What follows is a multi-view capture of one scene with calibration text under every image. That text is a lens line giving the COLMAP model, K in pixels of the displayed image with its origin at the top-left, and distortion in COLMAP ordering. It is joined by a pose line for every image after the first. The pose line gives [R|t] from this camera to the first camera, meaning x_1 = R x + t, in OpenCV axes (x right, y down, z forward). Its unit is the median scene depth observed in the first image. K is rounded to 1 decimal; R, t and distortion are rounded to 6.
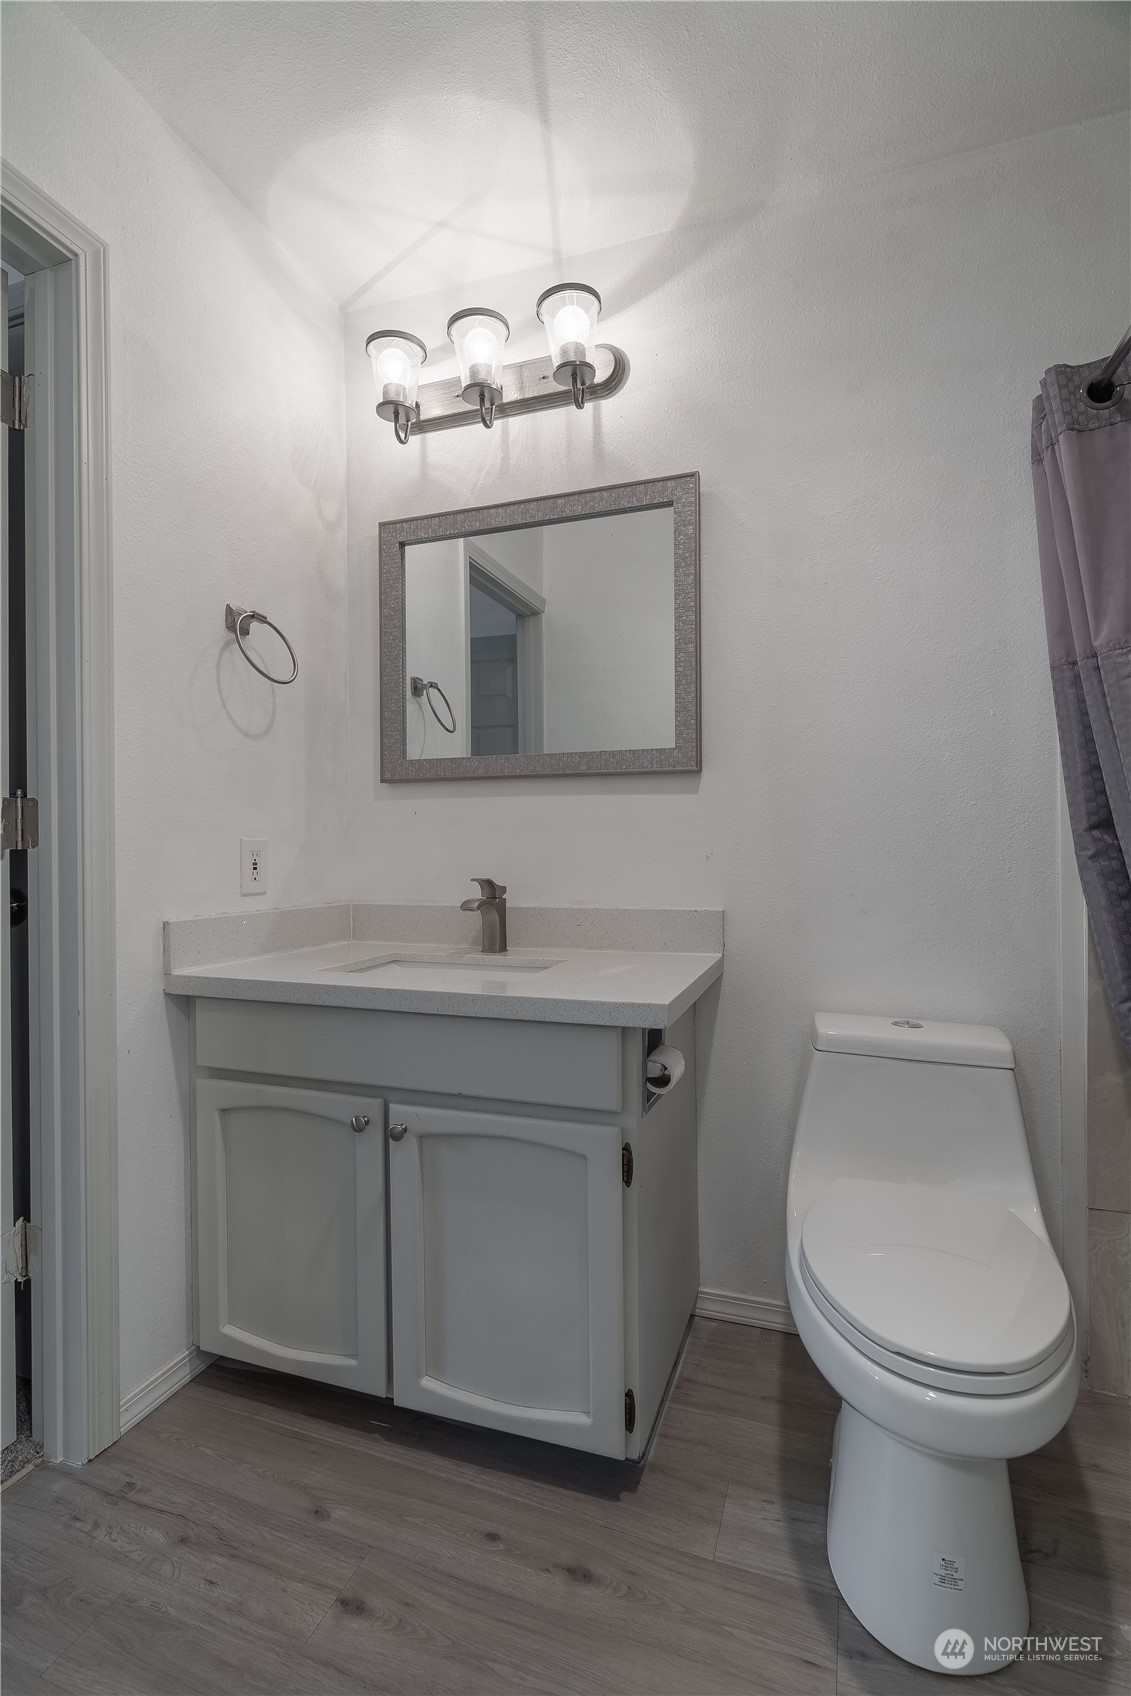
lens RADIAL K [[794.8, 0, 565.5], [0, 794.8, 848.0], [0, 0, 1]] dist [-0.001655, 0.000999]
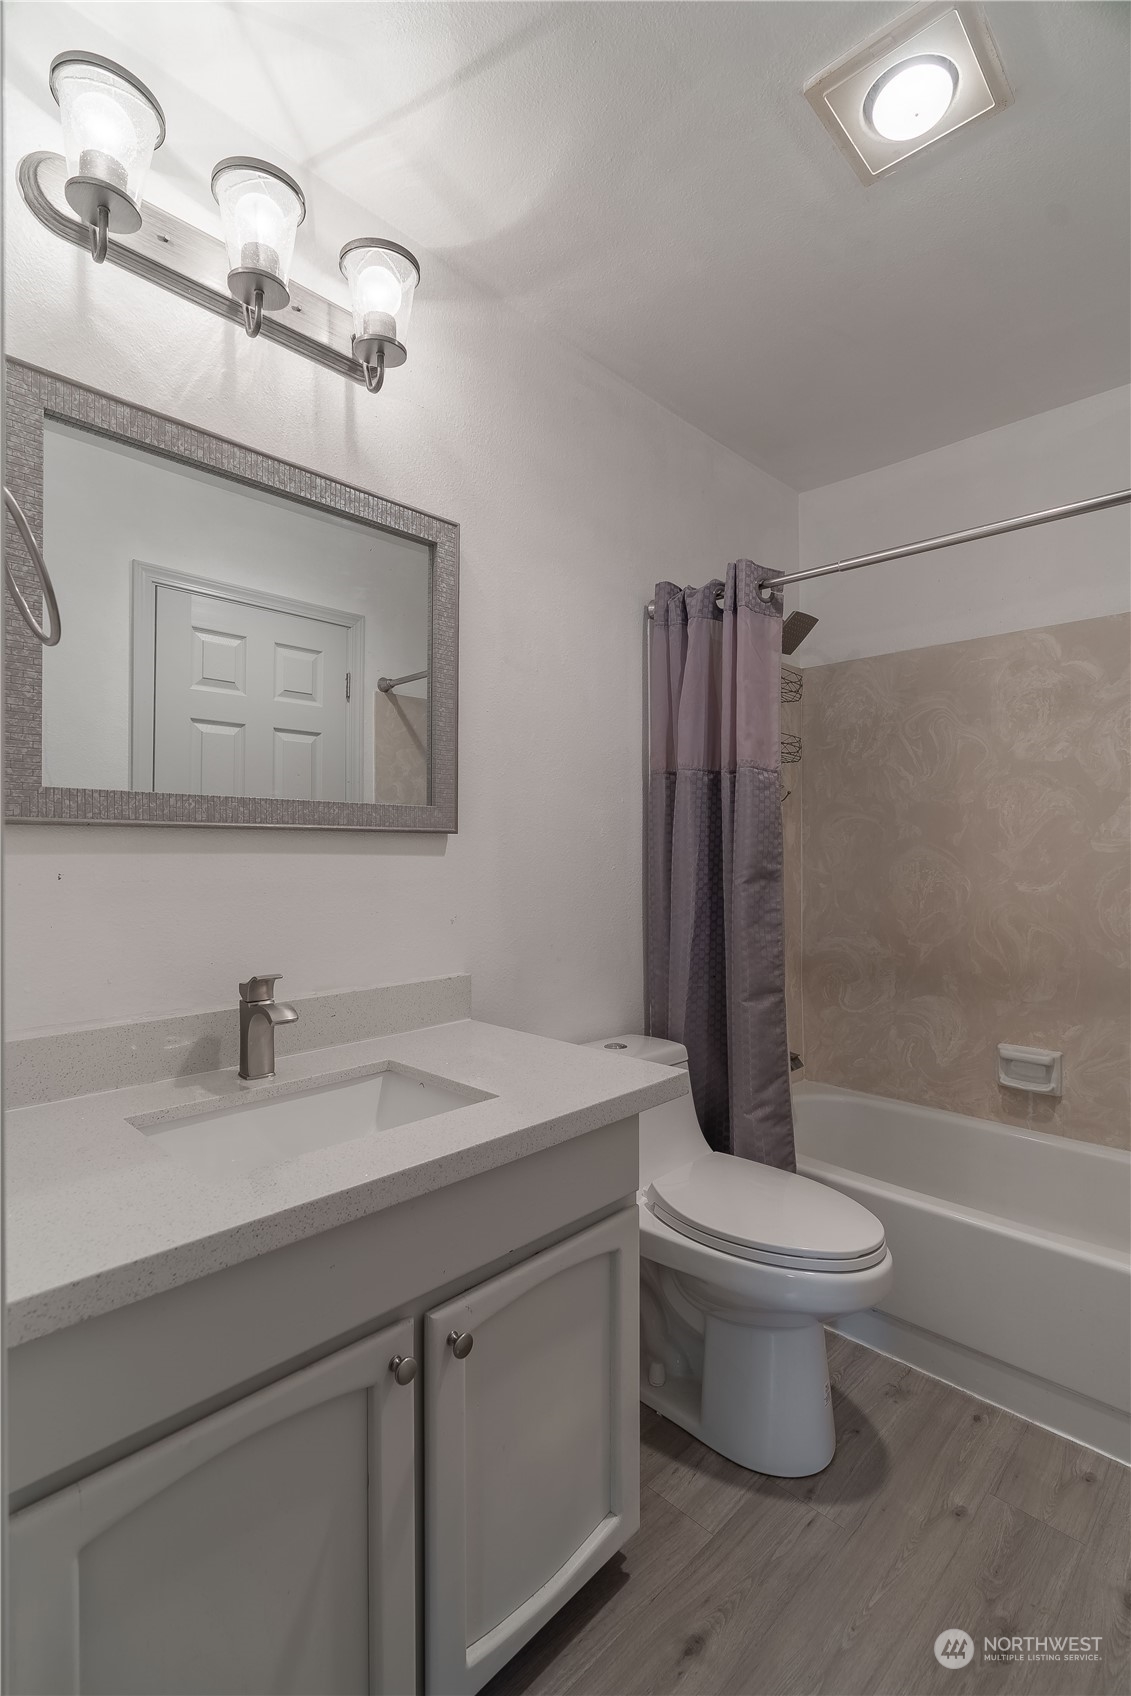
lens RADIAL K [[794.8, 0, 565.5], [0, 794.8, 848.0], [0, 0, 1]] dist [-0.001655, 0.000999]
pose [[0.417164, 0.006386, 0.908809, -0.736787], [-0.002191, 0.999979, -0.006021, -0.082470], [-0.908829, 0.000520, 0.417169, 0.536194]]
